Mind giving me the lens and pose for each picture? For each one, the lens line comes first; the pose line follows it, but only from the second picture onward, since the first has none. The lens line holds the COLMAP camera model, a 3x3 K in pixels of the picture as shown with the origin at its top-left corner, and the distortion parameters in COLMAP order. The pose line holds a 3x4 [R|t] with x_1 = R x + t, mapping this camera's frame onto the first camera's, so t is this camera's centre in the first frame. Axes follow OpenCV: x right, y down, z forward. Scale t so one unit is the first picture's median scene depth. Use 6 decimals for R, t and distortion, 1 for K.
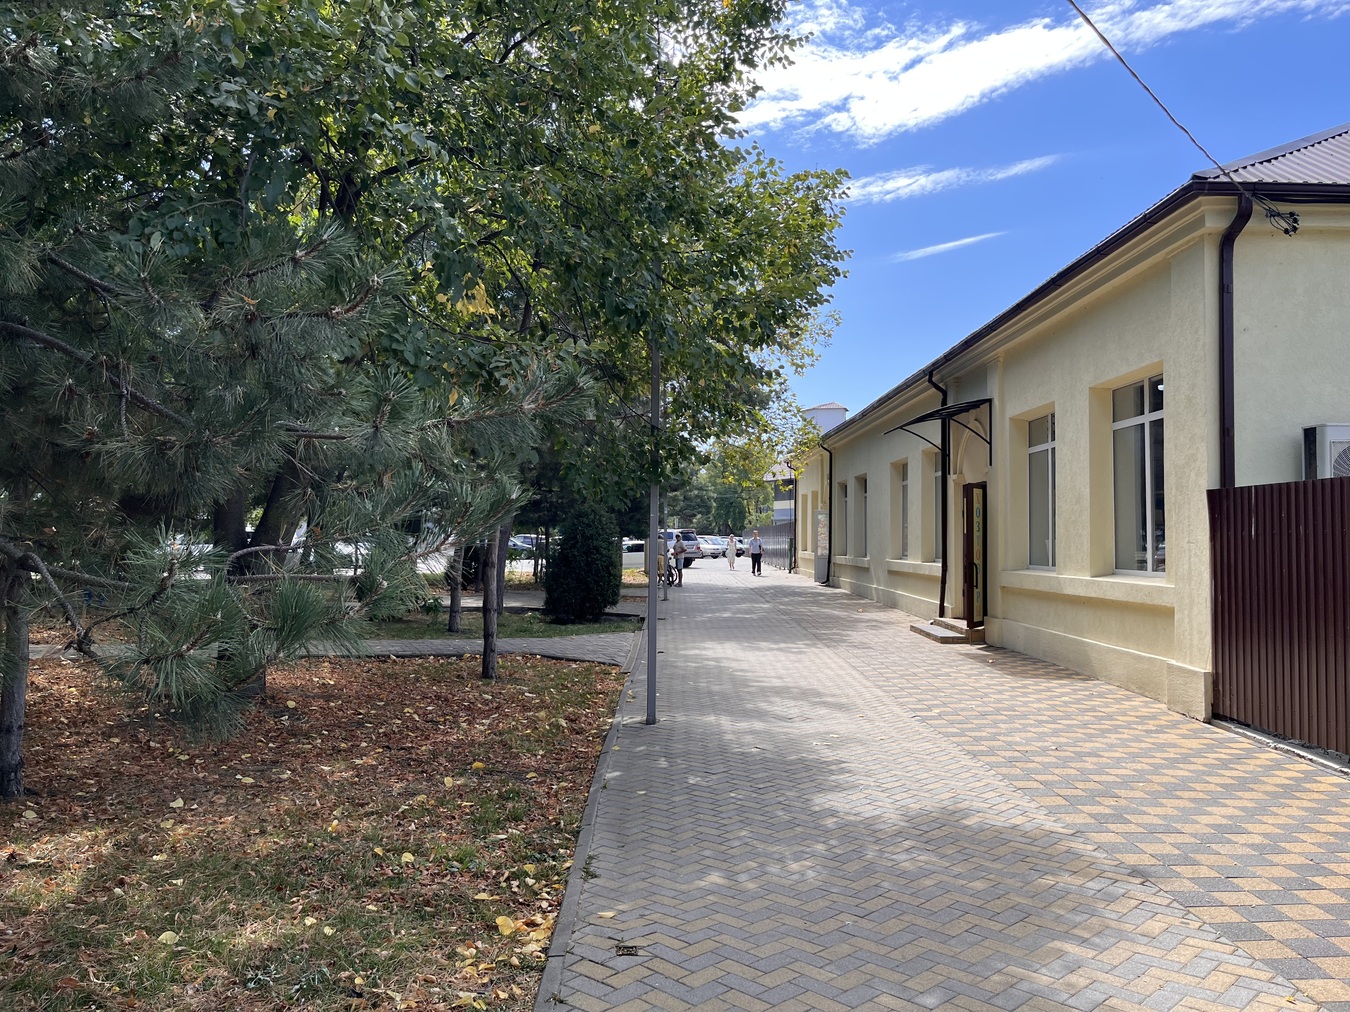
lens RADIAL K [[1028.5, 0, 647.8], [0, 1028.5, 492.3], [0, 0, 1]] dist [0.066392, -0.096916]
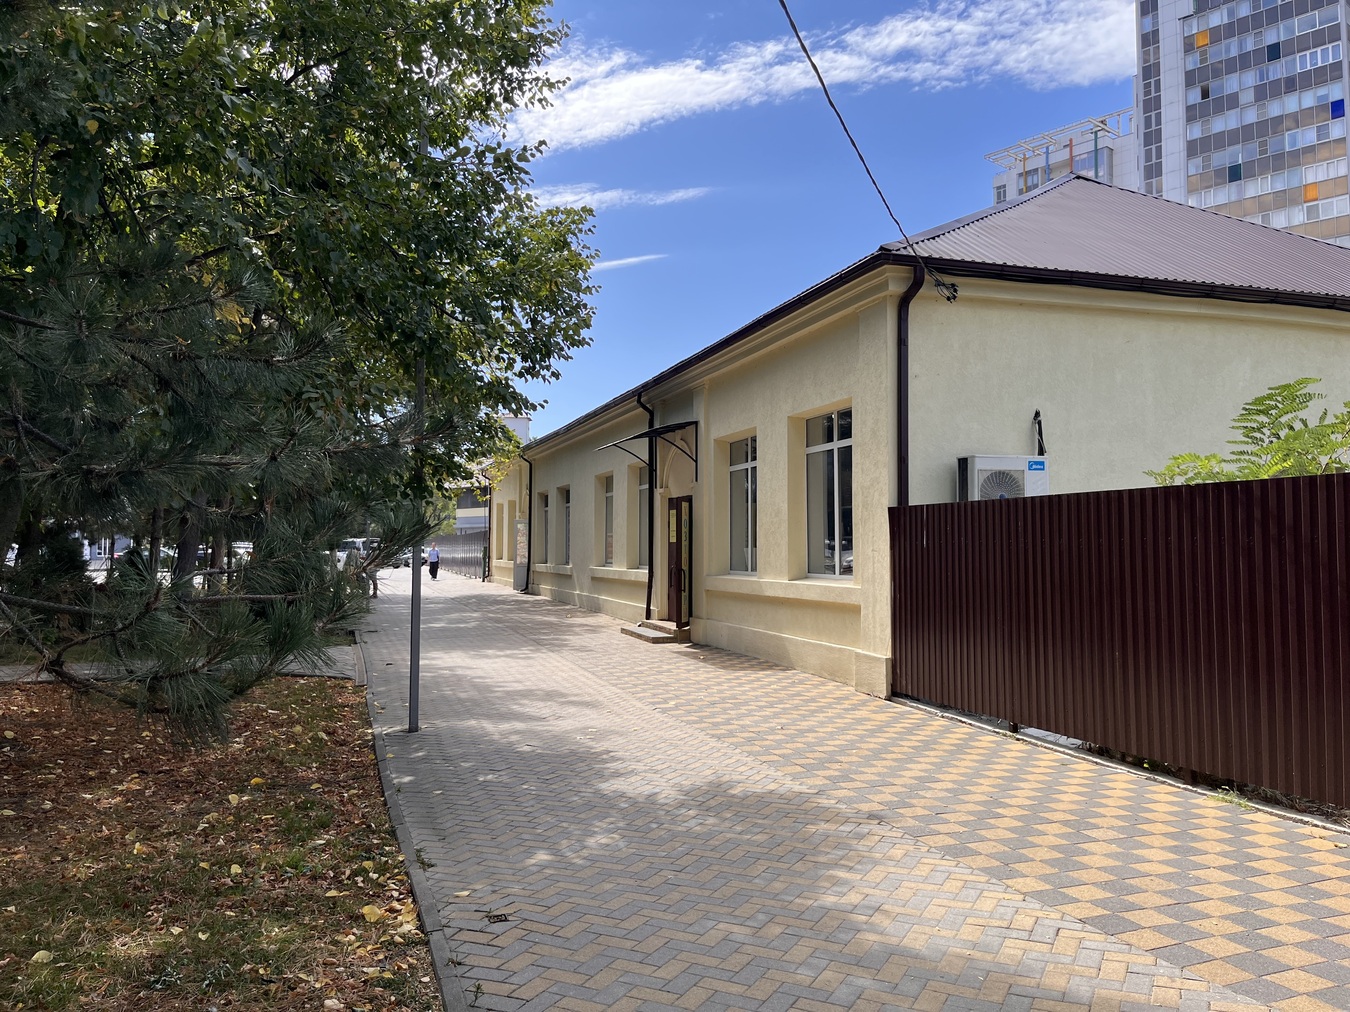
lens RADIAL K [[1026.9, 0, 671.4], [0, 1026.9, 500.2], [0, 0, 1]] dist [0.065794, -0.093001]
pose [[0.946850, 0.009944, 0.321522, -0.085911], [-0.009907, 0.999949, -0.001752, -0.006139], [-0.321523, -0.001526, 0.946901, -0.054169]]
